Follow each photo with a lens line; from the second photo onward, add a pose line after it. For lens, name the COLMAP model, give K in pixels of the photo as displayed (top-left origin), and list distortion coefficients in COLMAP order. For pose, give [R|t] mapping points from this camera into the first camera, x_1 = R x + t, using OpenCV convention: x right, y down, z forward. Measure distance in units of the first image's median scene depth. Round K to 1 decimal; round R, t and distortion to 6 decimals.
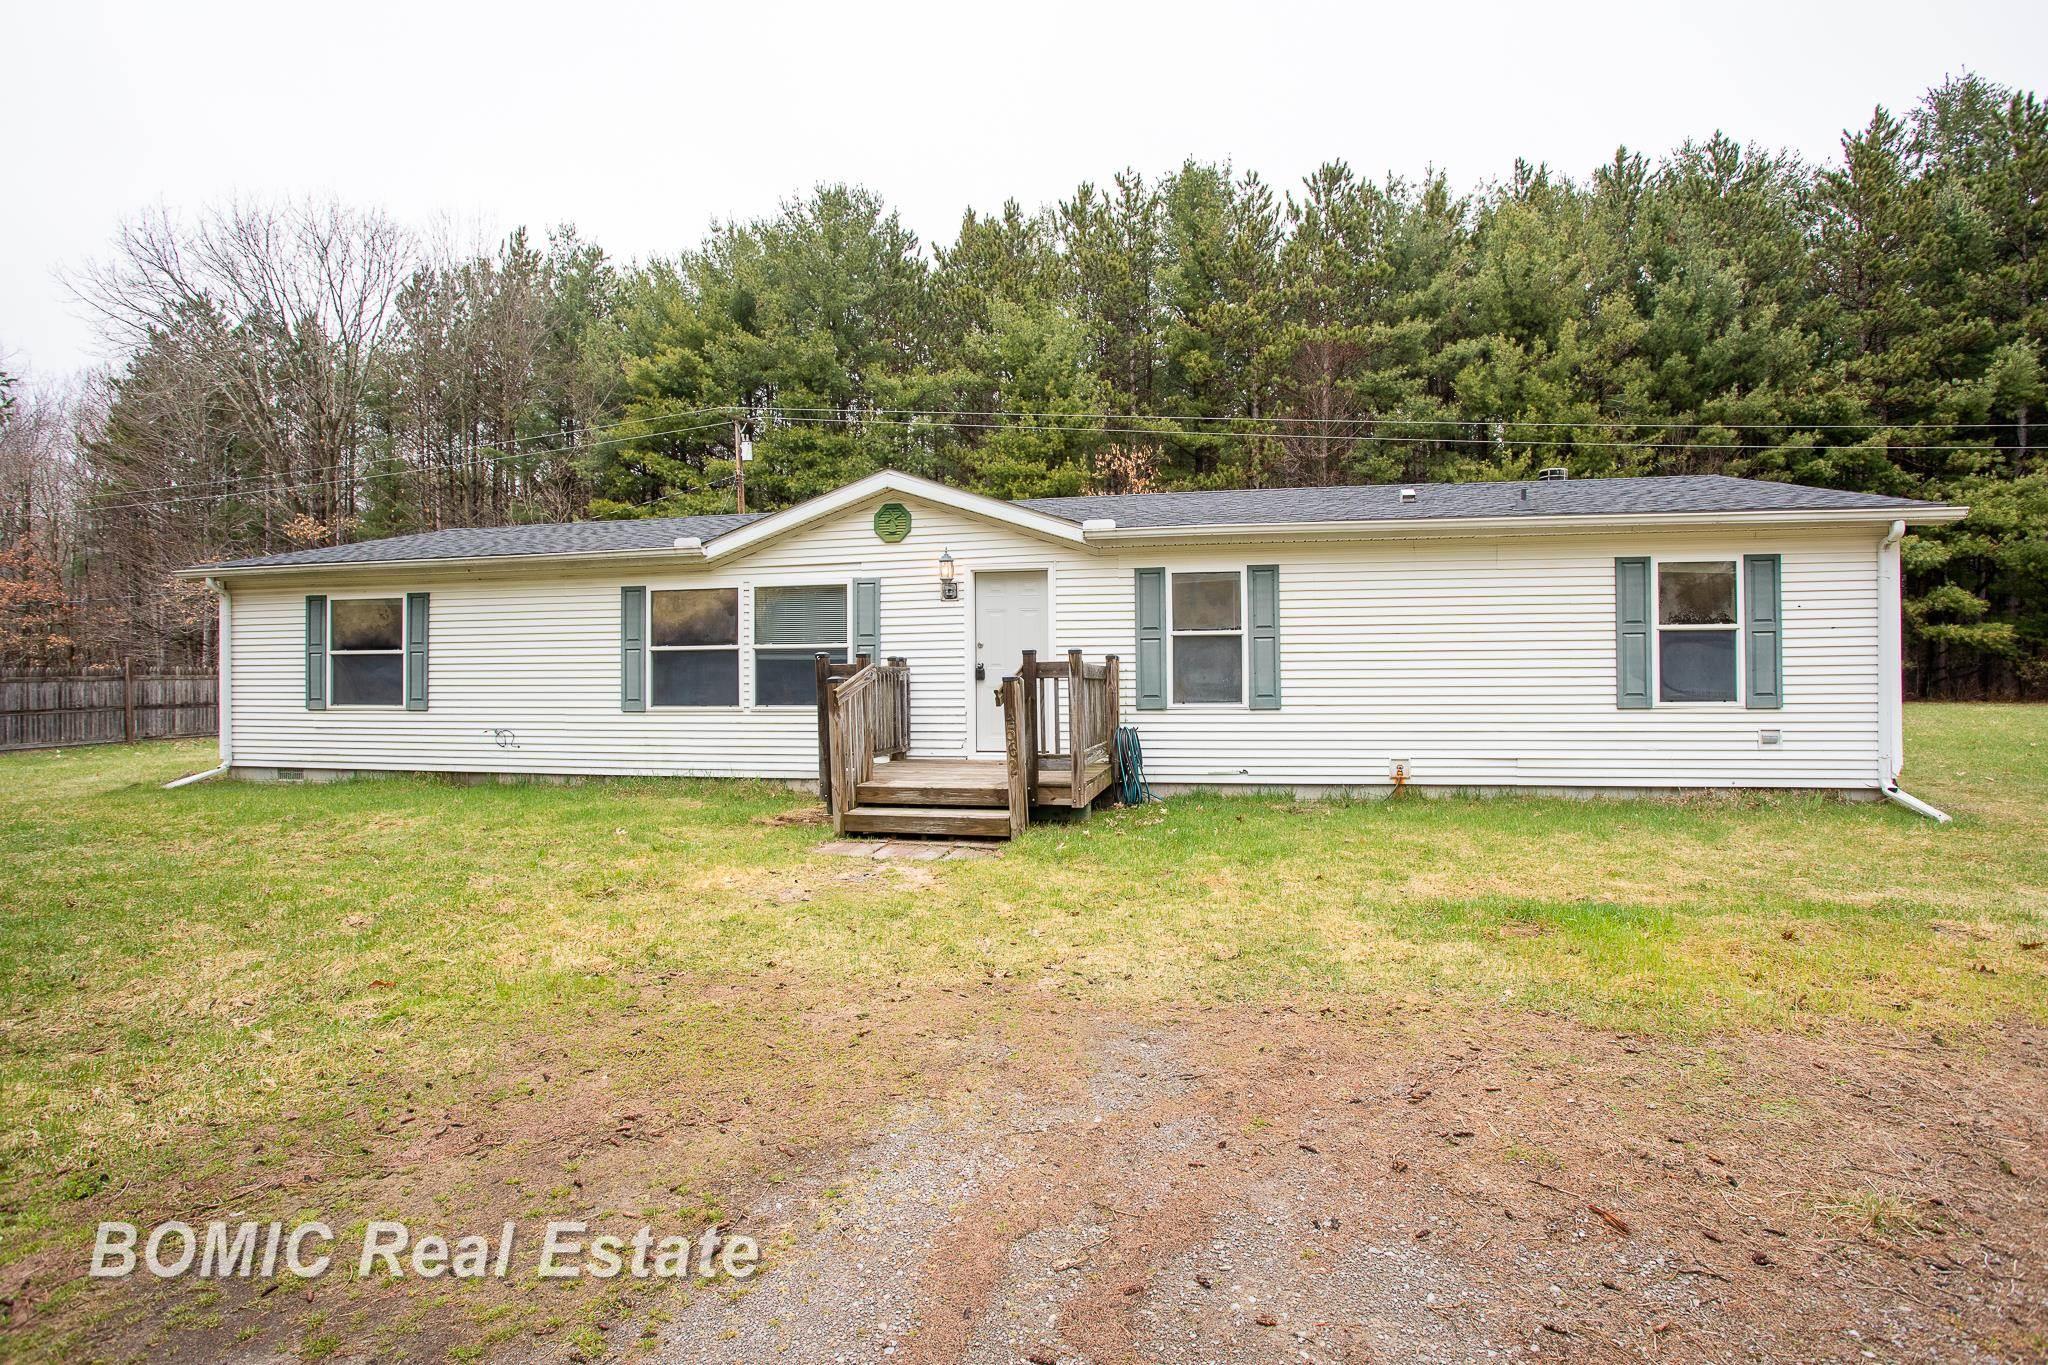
lens RADIAL K [[990.4, 0, 1024.0], [0, 990.4, 682.5], [0, 0, 1]] dist [-0.077394, 0.037992]
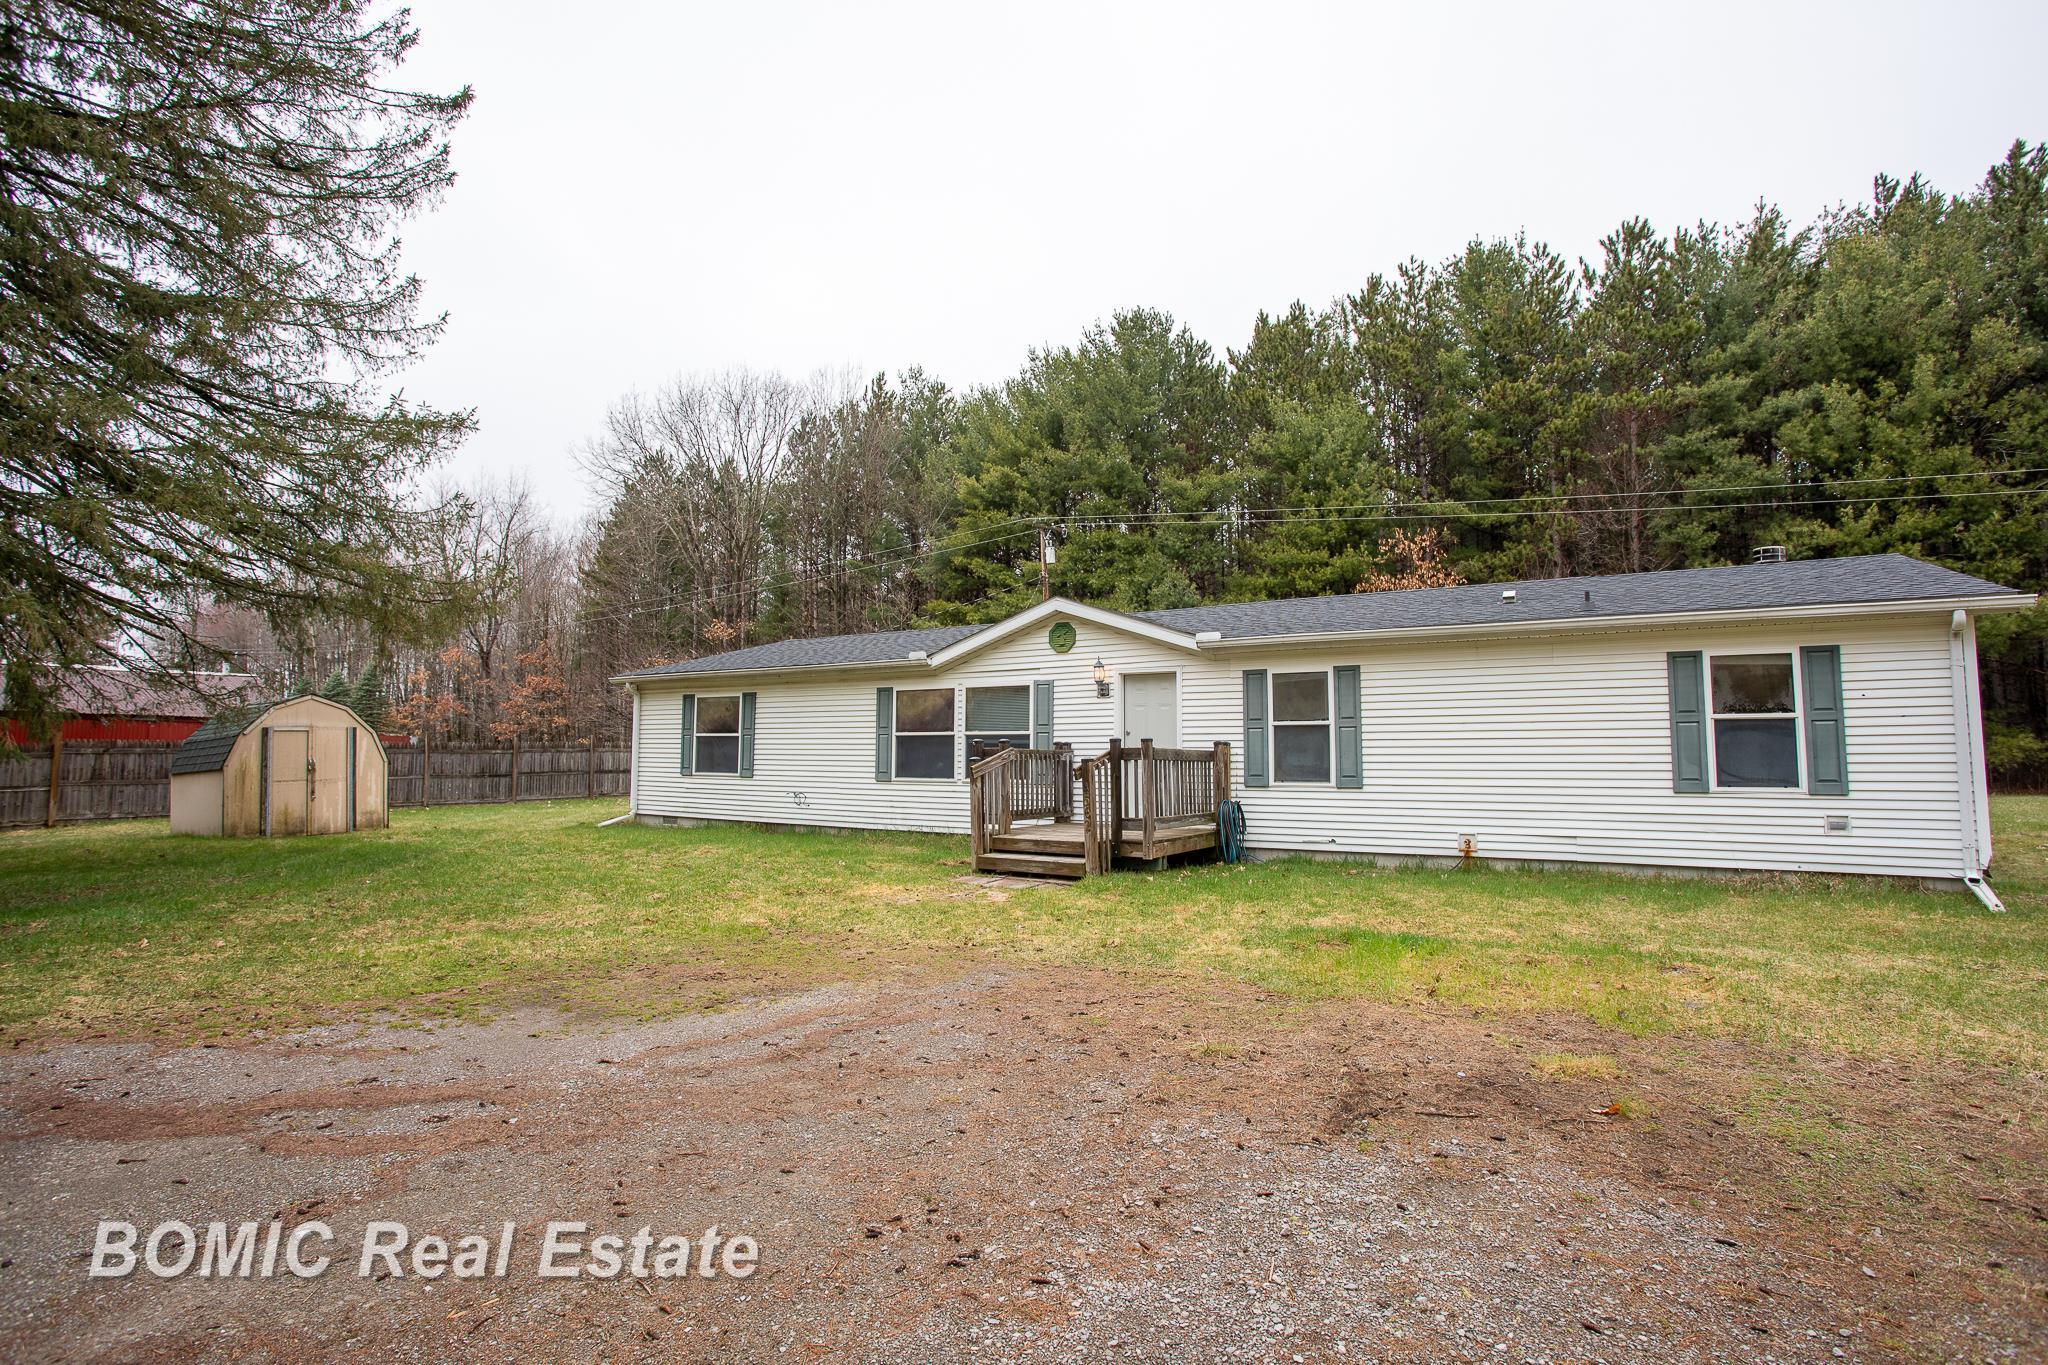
lens RADIAL K [[987.0, 0, 1024.0], [0, 987.0, 682.5], [0, 0, 1]] dist [-0.073759, 0.030325]
pose [[0.939392, -0.015003, -0.342516, 0.081504], [-0.012411, 0.996899, -0.077706, -0.000826], [0.342620, 0.077248, 0.936293, -0.067595]]
